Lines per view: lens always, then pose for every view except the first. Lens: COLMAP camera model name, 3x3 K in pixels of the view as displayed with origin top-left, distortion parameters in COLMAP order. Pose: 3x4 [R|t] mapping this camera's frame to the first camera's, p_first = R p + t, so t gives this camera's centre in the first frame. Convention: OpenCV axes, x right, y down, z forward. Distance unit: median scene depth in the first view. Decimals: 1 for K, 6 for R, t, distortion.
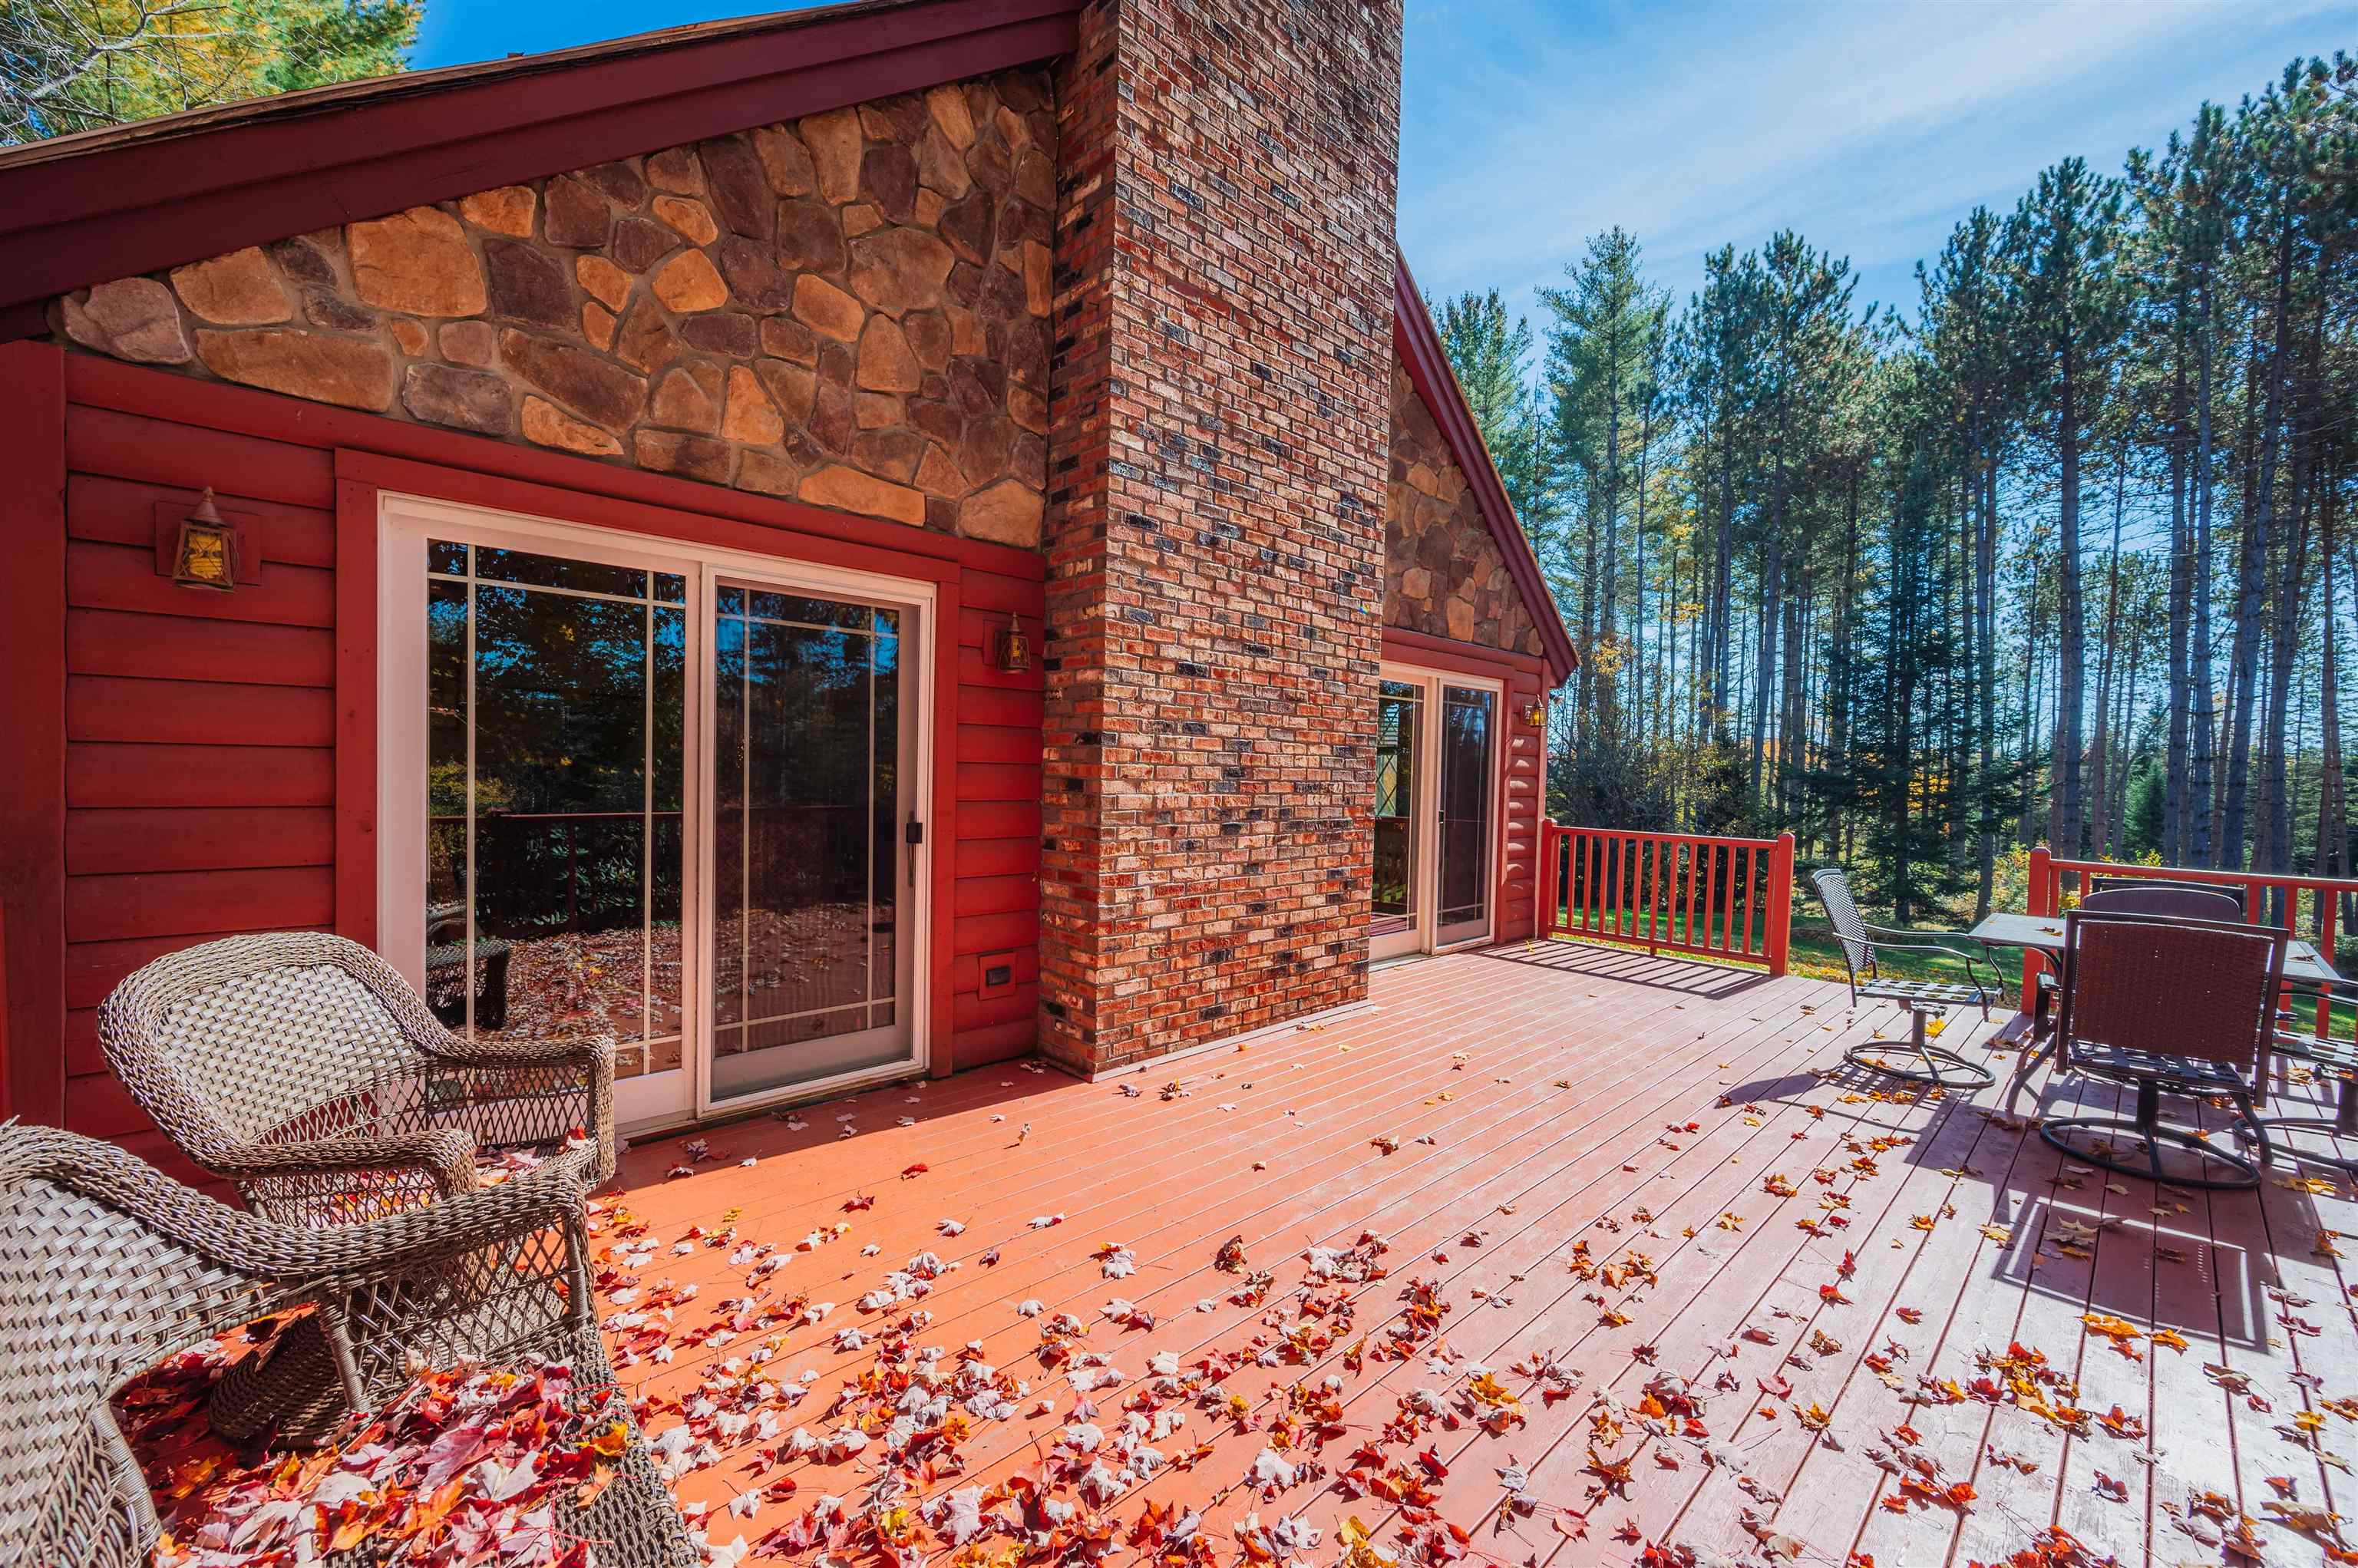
lens RADIAL K [[928.9, 0, 1170.6], [0, 928.9, 790.6], [0, 0, 1]] dist [0.005231, -0.001865]
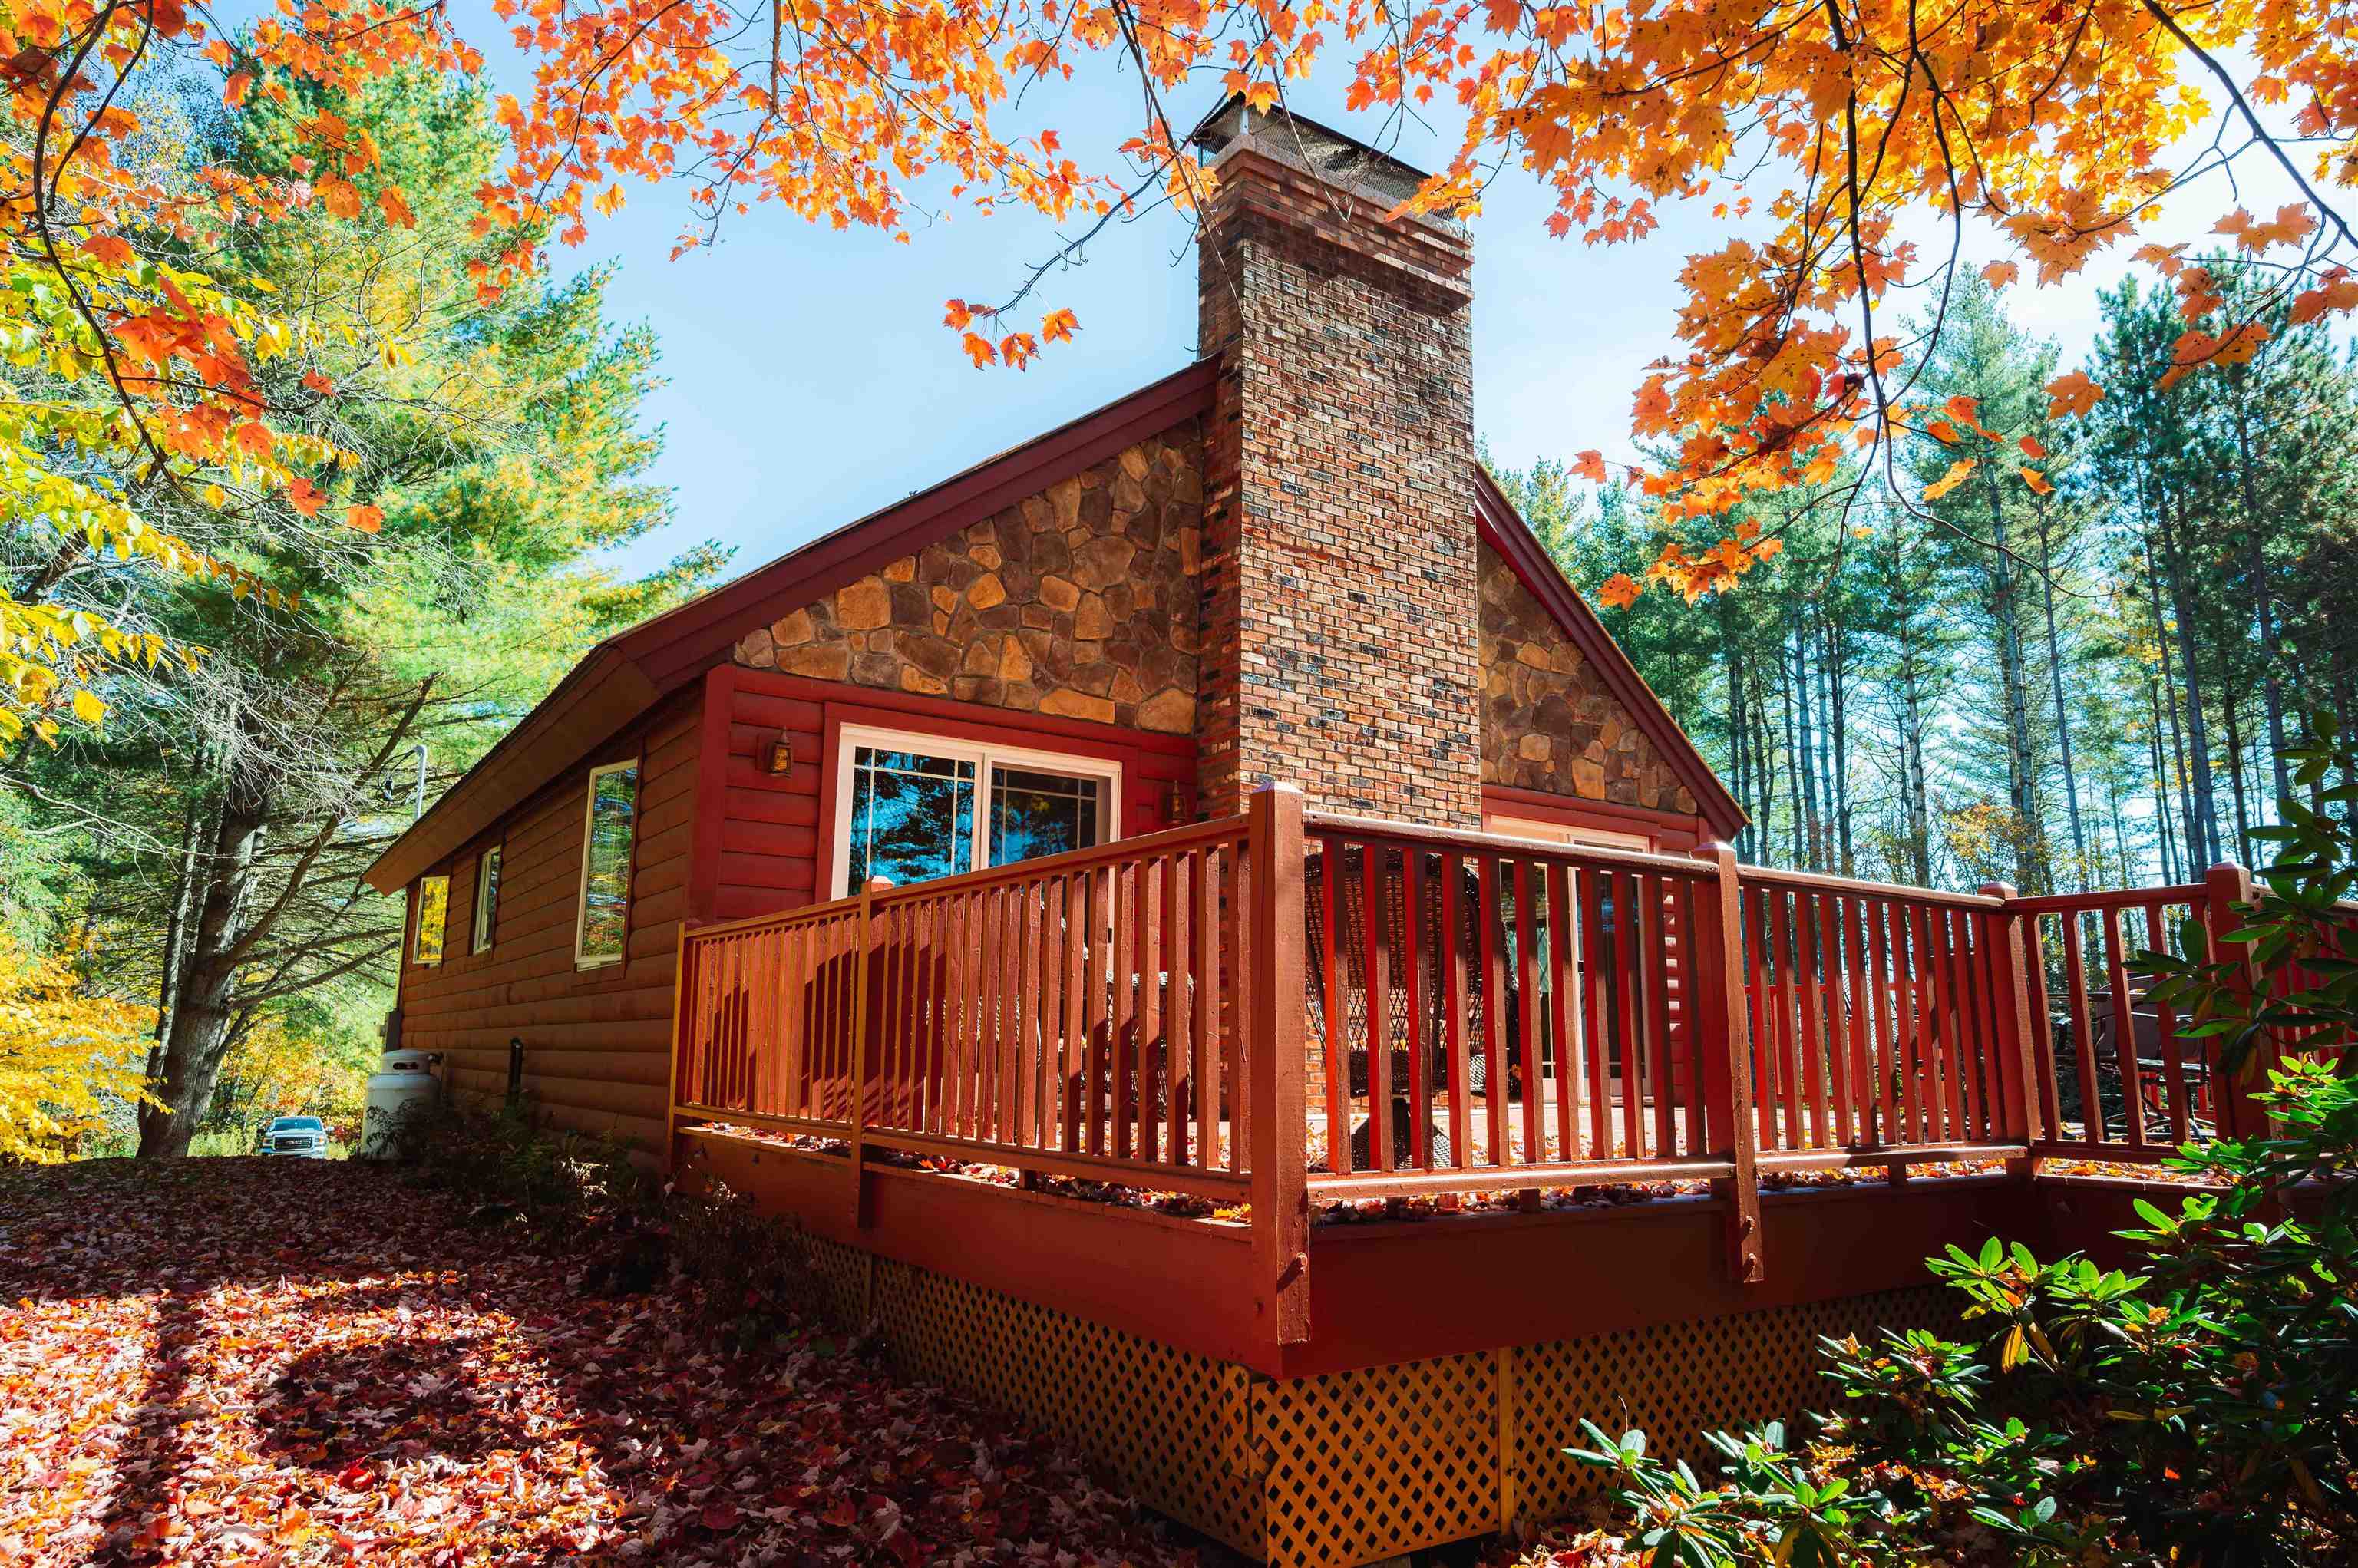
lens RADIAL K [[1452.5, 0, 1167.3], [0, 1452.5, 778.0], [0, 0, 1]] dist [0.007605, 0.000133]
pose [[0.987601, -0.038031, -0.152306, 0.143457], [0.005107, 0.977481, -0.210963, 0.250633], [0.156900, 0.207569, 0.965556, -1.047241]]
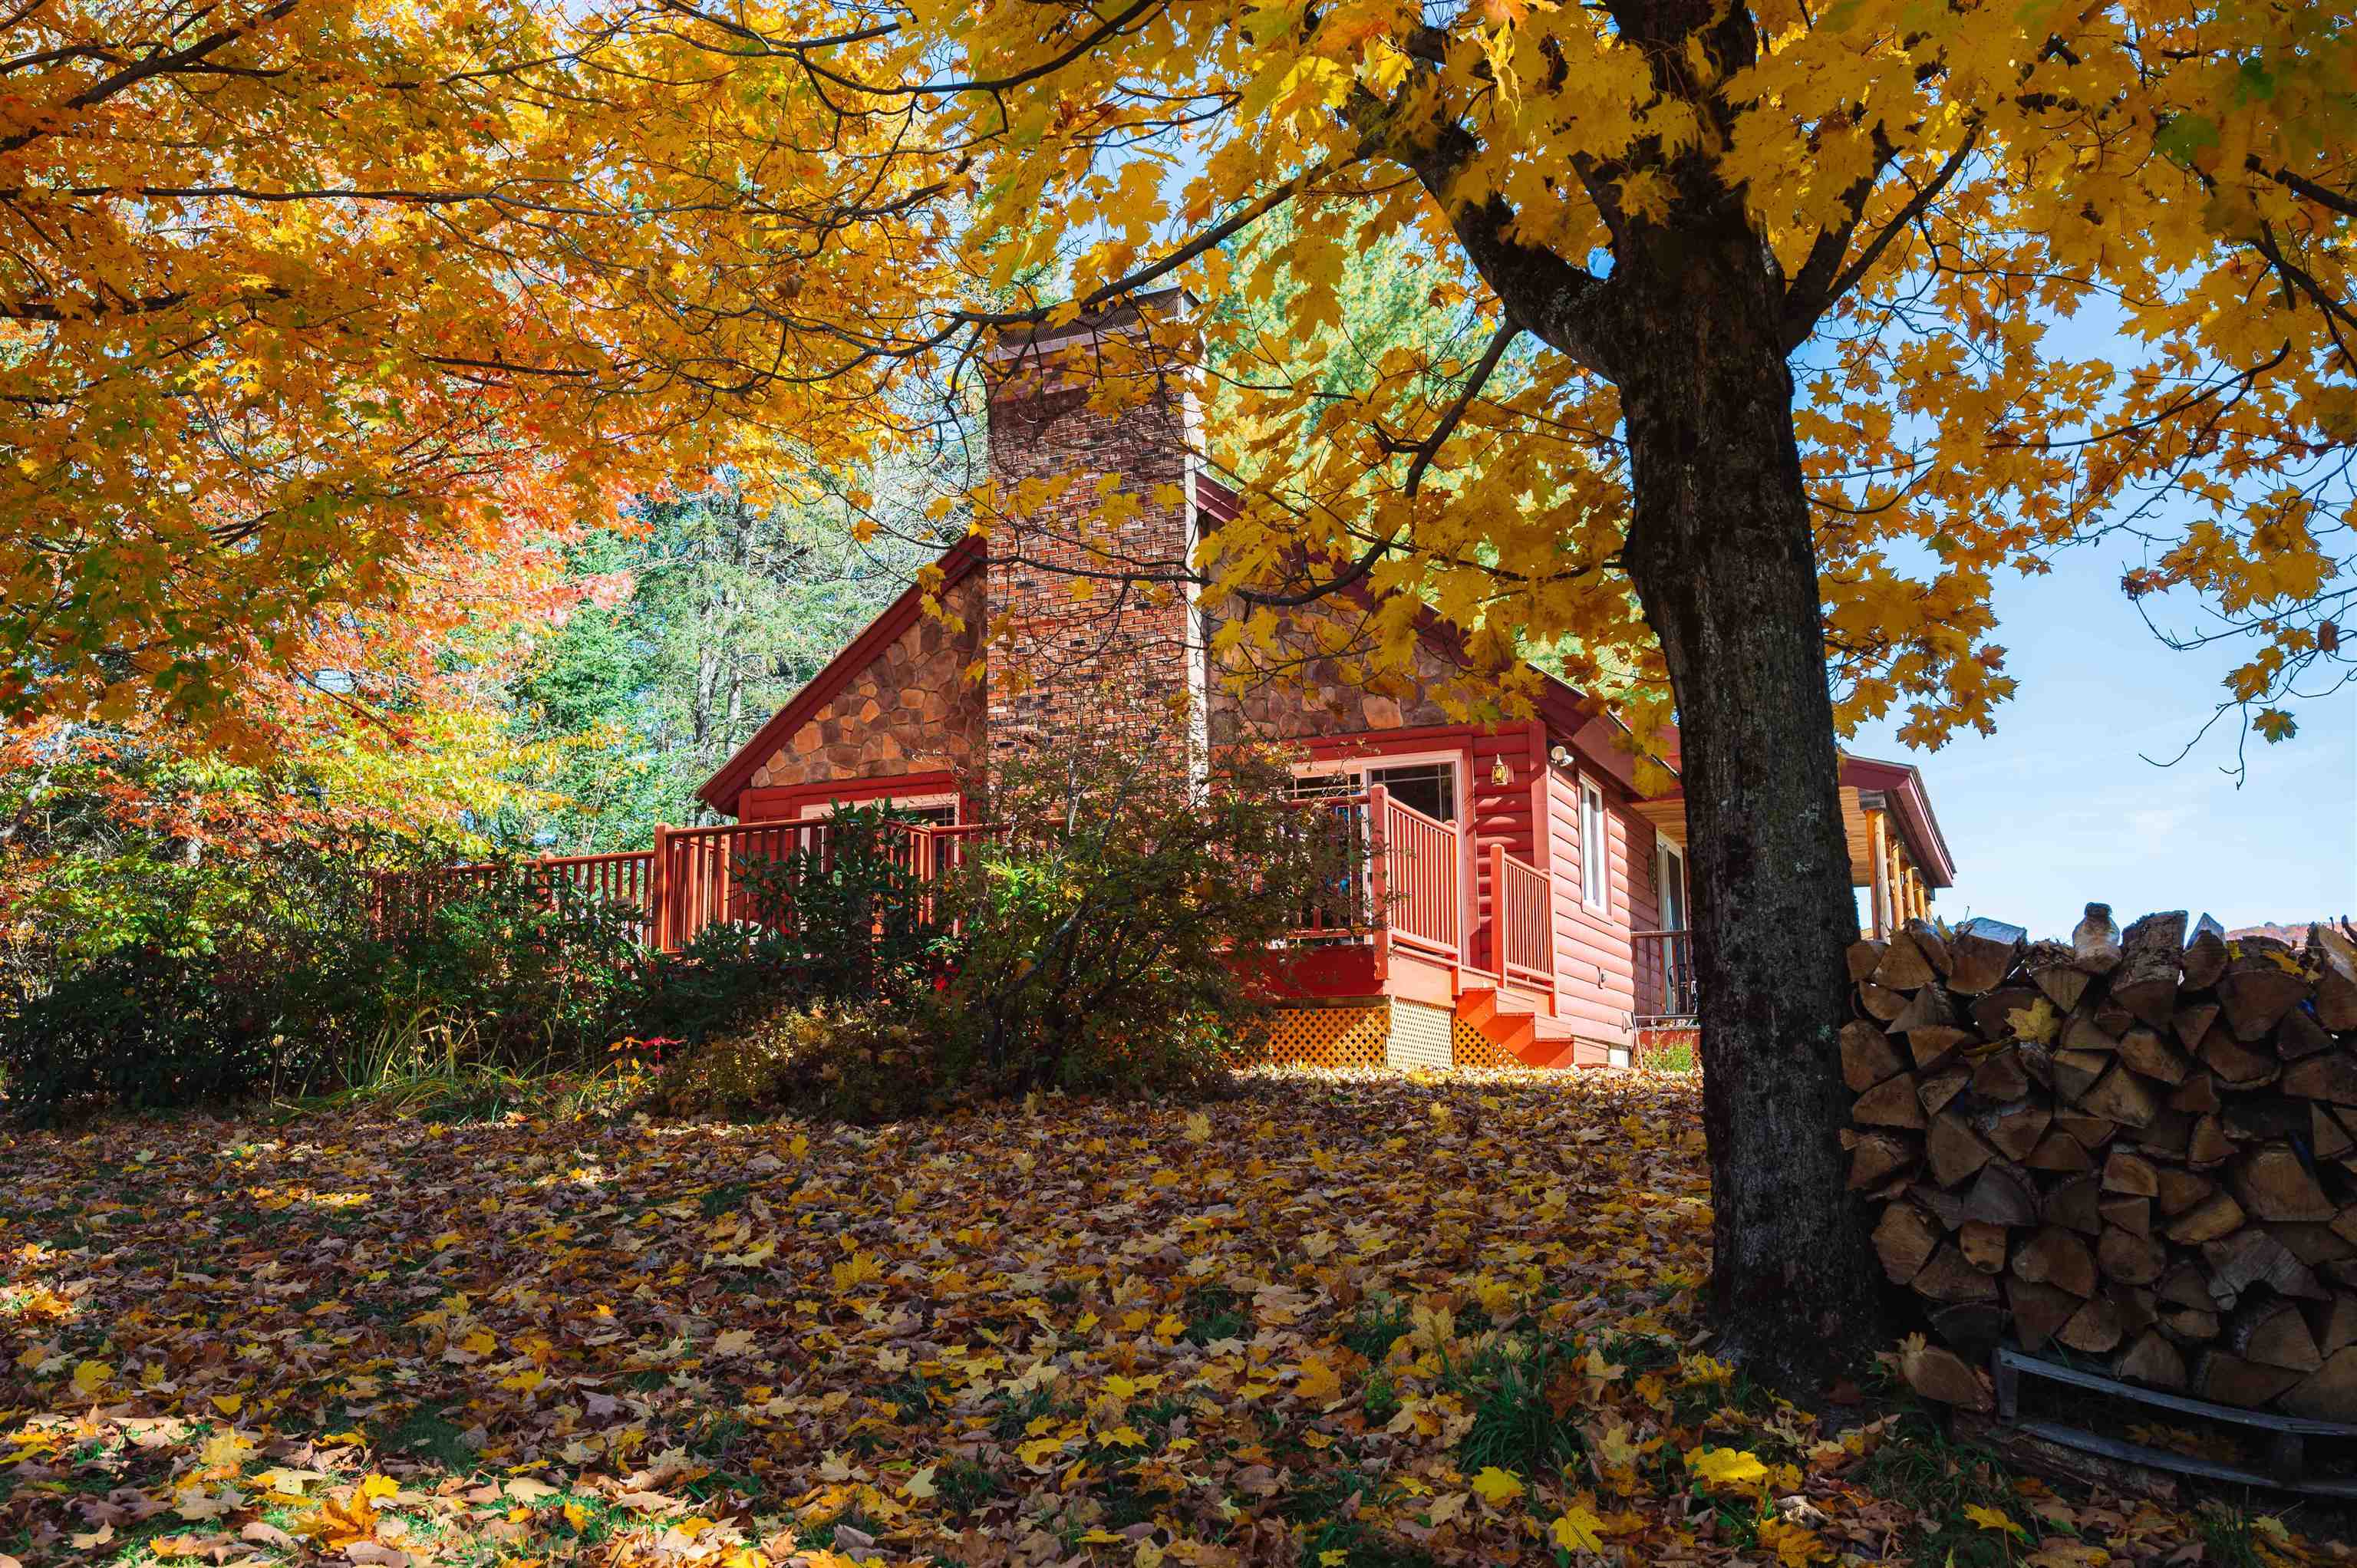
lens RADIAL K [[2033.3, 0, 1171.1], [0, 2033.3, 787.9], [0, 0, 1]] dist [-0.009335, 0.006789]
pose [[0.407882, -0.182363, -0.894638, 3.996328], [0.001089, 0.979947, -0.199256, 0.686252], [0.913034, 0.080298, 0.399901, -0.464499]]
